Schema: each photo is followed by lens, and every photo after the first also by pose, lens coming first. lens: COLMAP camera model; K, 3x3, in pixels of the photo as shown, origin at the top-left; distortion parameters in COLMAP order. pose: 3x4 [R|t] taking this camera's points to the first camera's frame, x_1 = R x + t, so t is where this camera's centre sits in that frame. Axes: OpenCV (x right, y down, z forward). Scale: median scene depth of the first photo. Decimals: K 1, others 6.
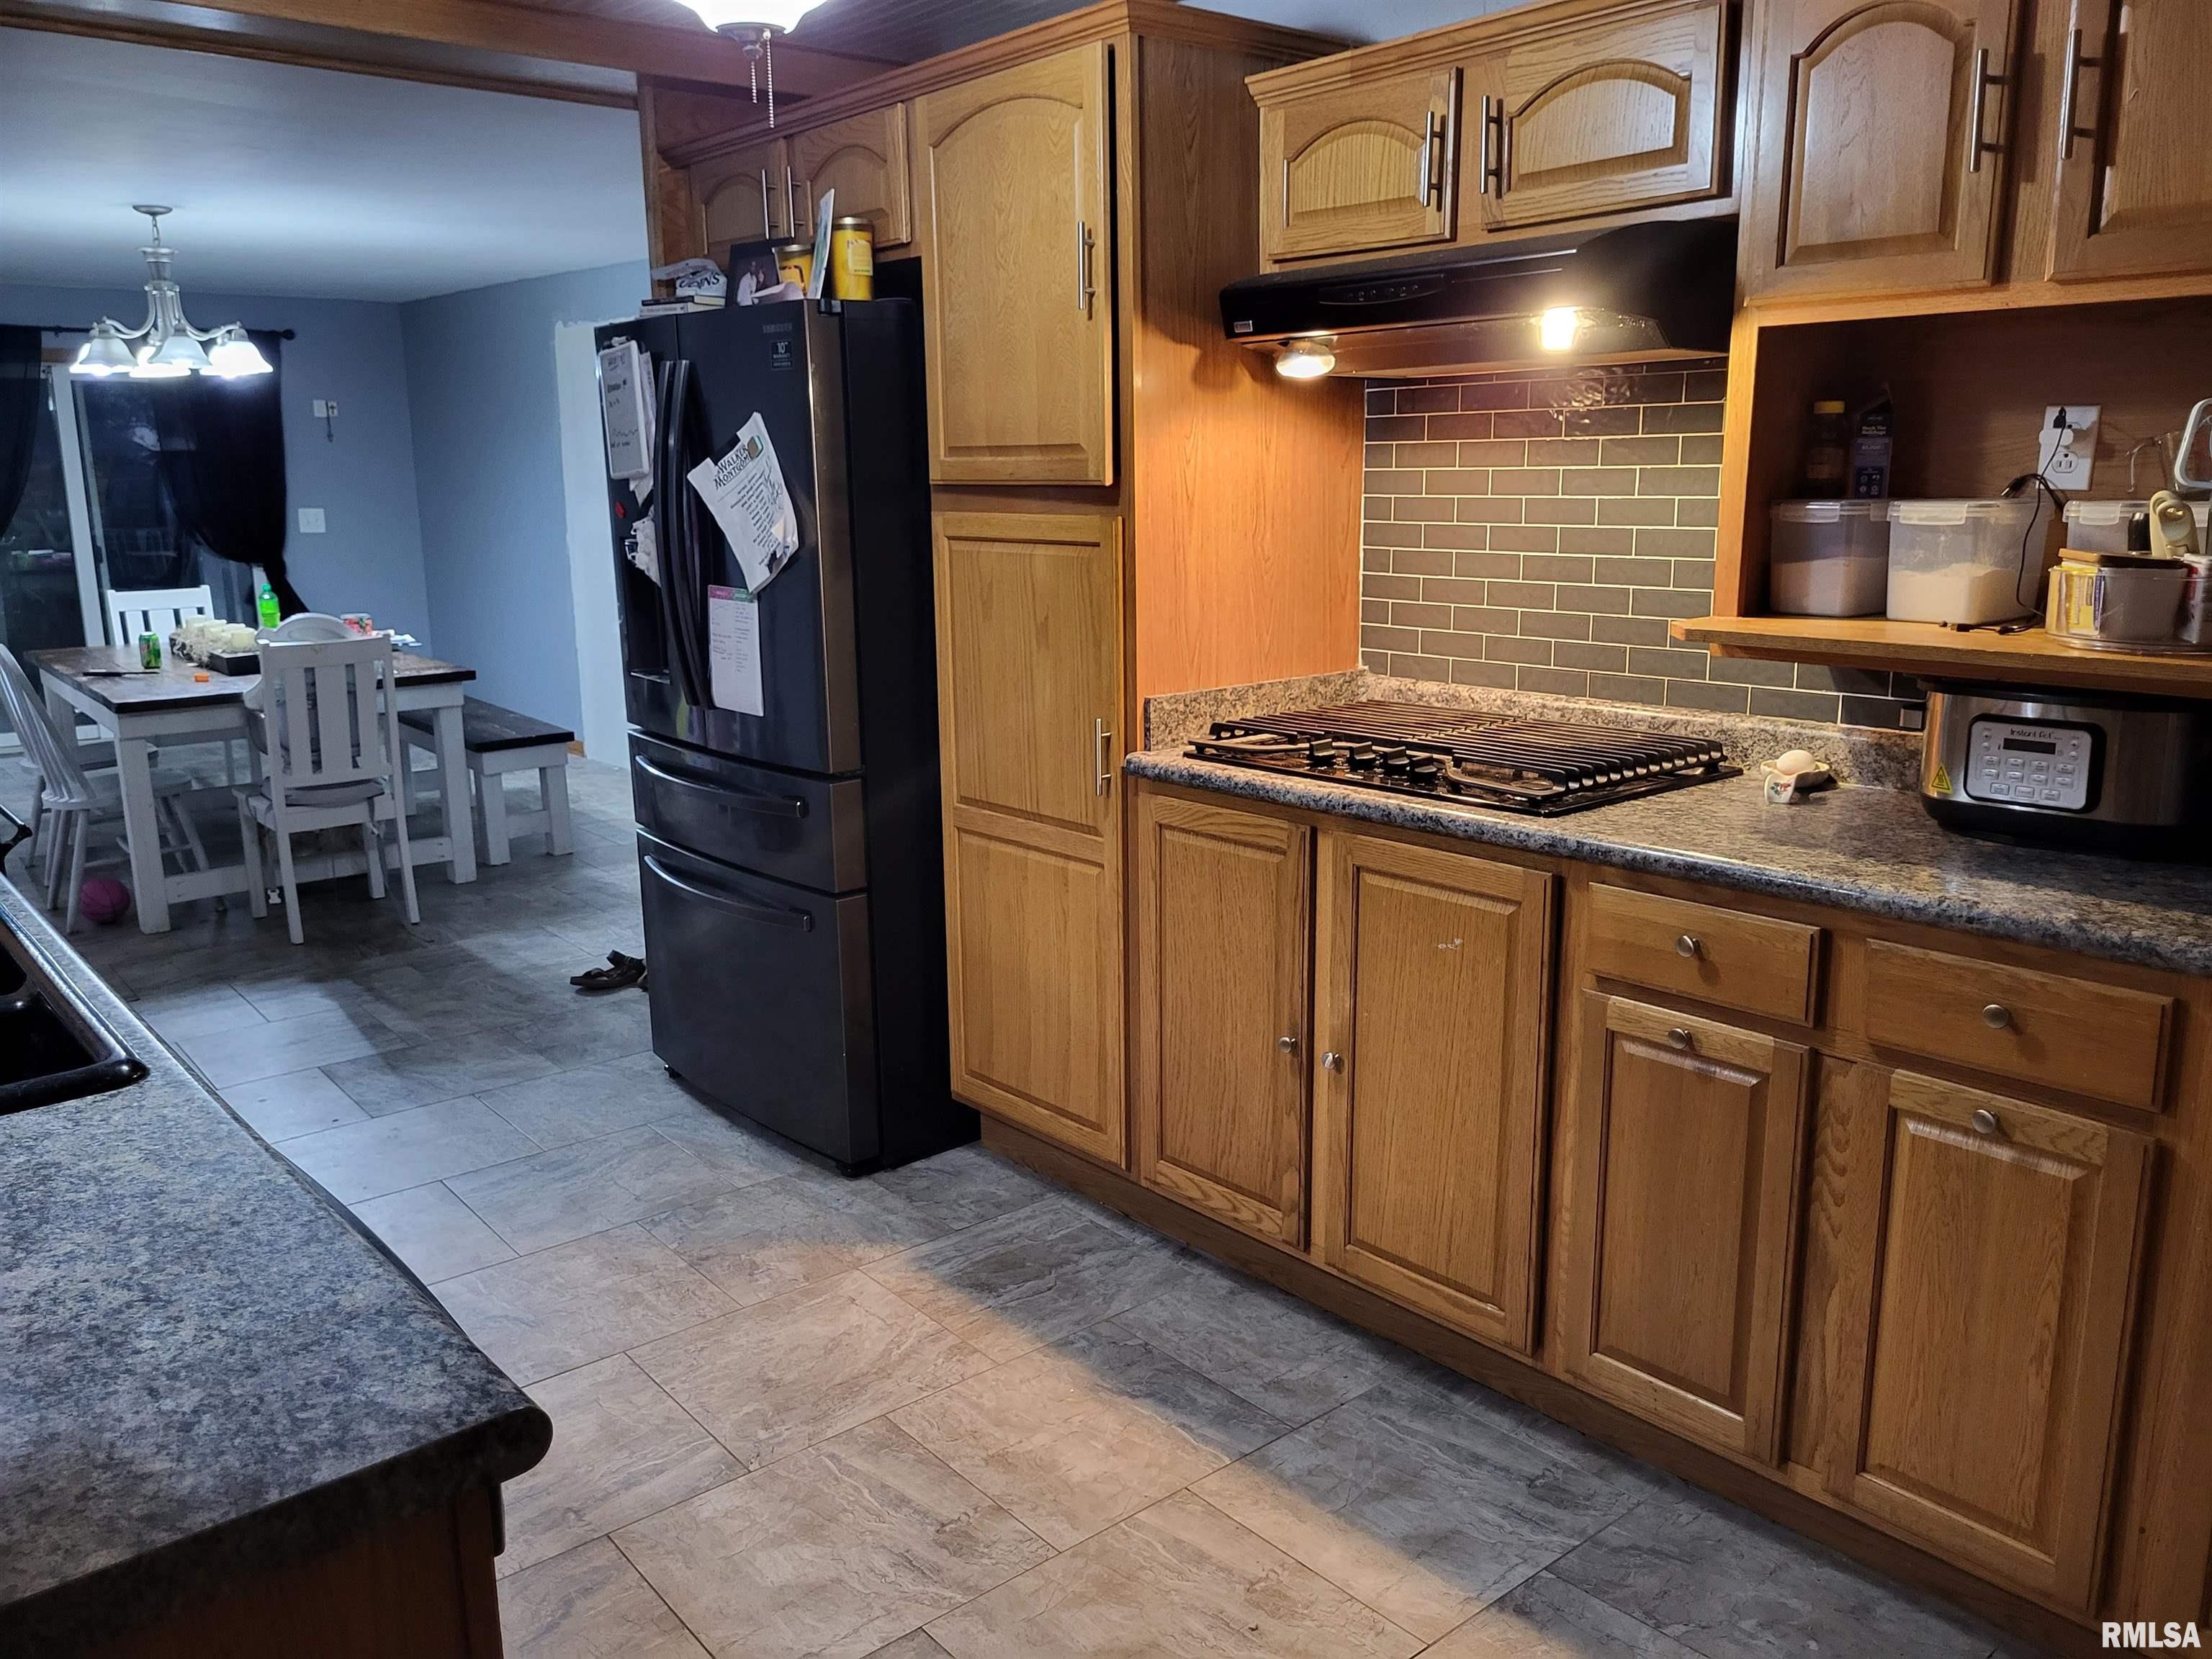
lens RADIAL K [[1695.6, 0, 1097.4], [0, 1695.6, 830.3], [0, 0, 1]] dist [0.021348, -0.012510]
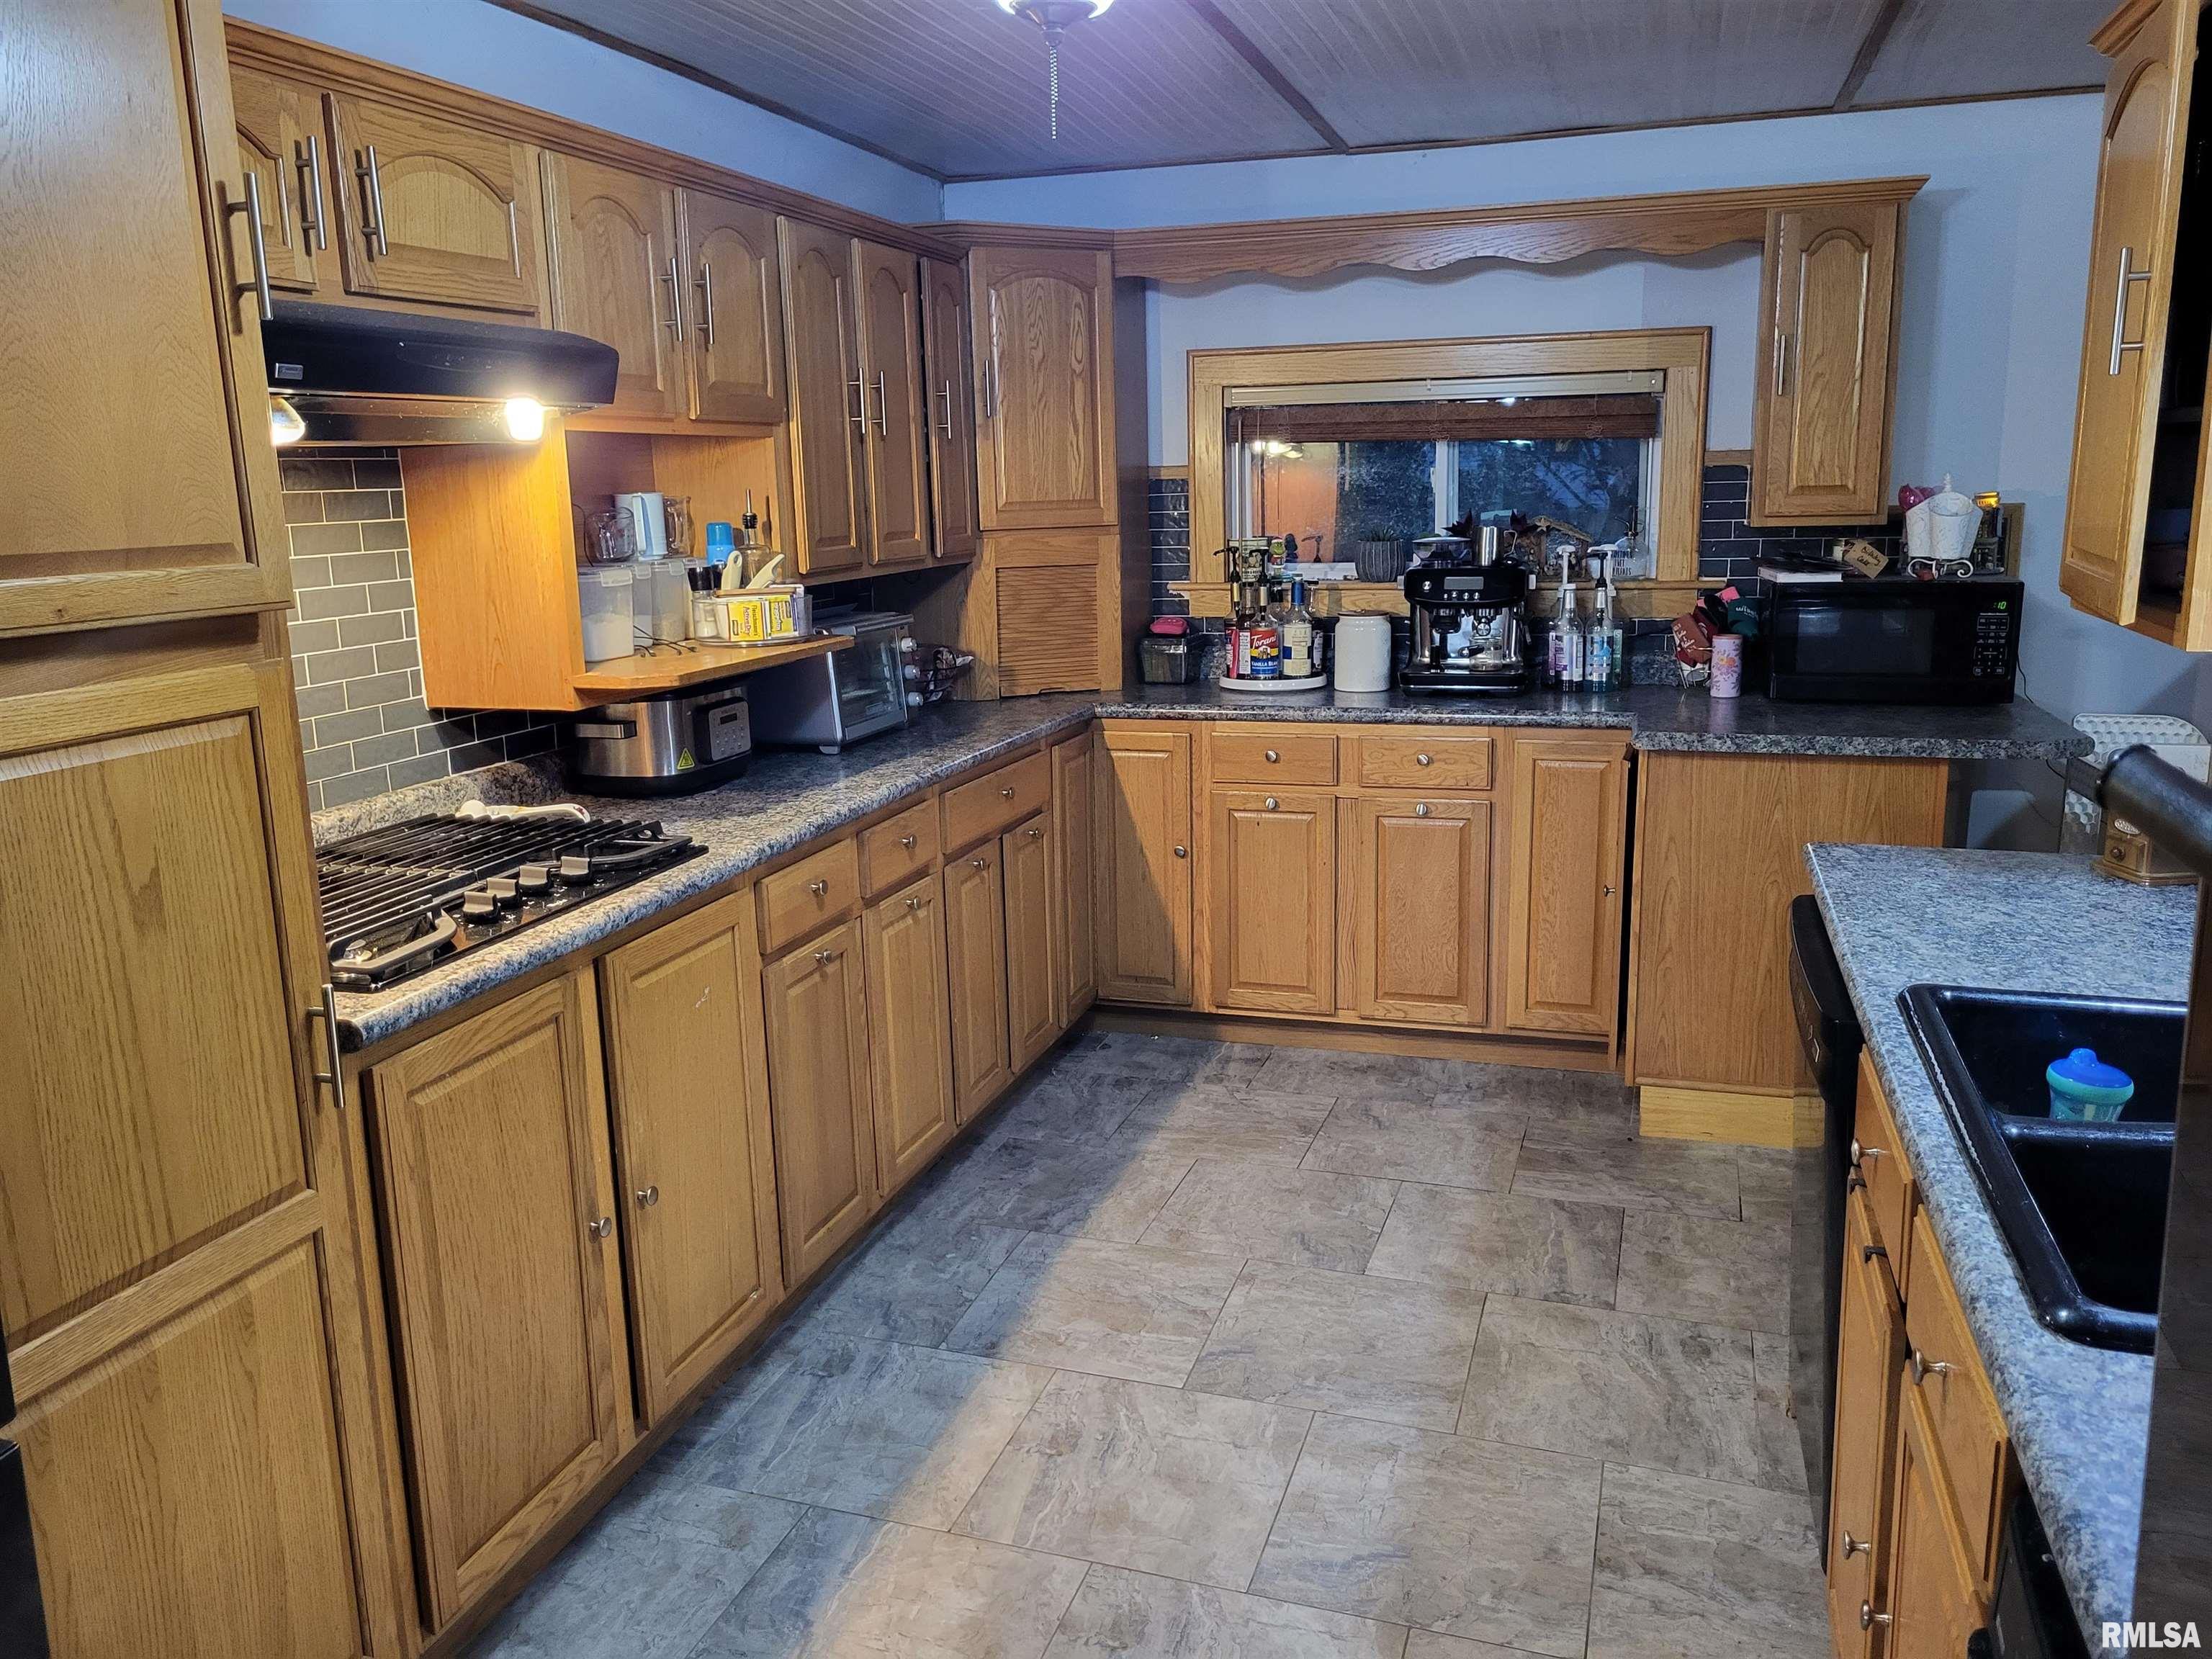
lens RADIAL K [[1695.6, 0, 1108.3], [0, 1695.6, 818.5], [0, 0, 1]] dist [0.021348, -0.012510]
pose [[-0.535346, -0.142343, 0.832552, -0.787613], [0.211192, 0.931828, 0.295117, -0.294235], [-0.817803, 0.333818, -0.468789, 1.251959]]
